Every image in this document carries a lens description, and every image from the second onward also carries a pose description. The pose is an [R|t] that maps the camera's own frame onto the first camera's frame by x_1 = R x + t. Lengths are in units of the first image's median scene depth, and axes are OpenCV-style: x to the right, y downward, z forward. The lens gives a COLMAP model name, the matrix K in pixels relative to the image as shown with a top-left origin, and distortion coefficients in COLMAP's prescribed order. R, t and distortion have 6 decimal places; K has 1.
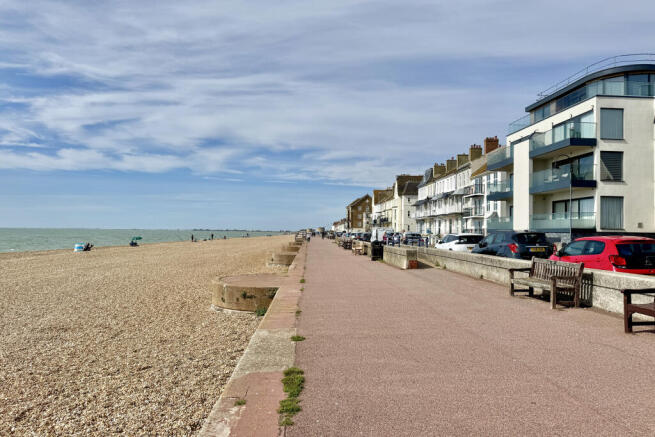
lens RADIAL K [[464.8, 0, 315.2], [0, 464.8, 217.4], [0, 0, 1]] dist [-0.030106, -0.001078]
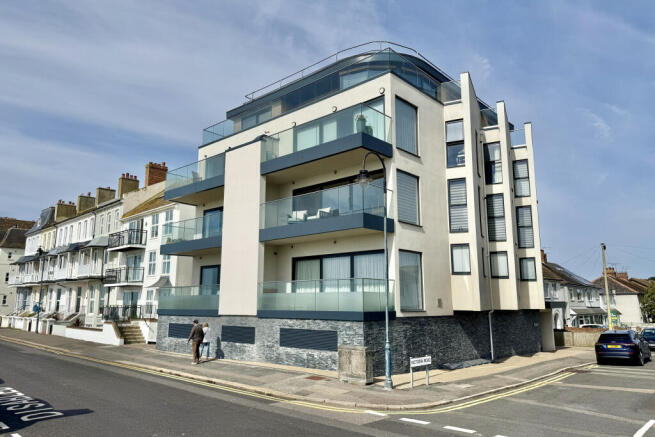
lens RADIAL K [[464.8, 0, 315.2], [0, 464.8, 217.4], [0, 0, 1]] dist [-0.030106, -0.001078]
pose [[0.717139, 0.114095, 0.687527, 0.102726], [-0.012997, 0.988526, -0.150490, 0.000032], [-0.696808, 0.098987, 0.710394, 0.403063]]
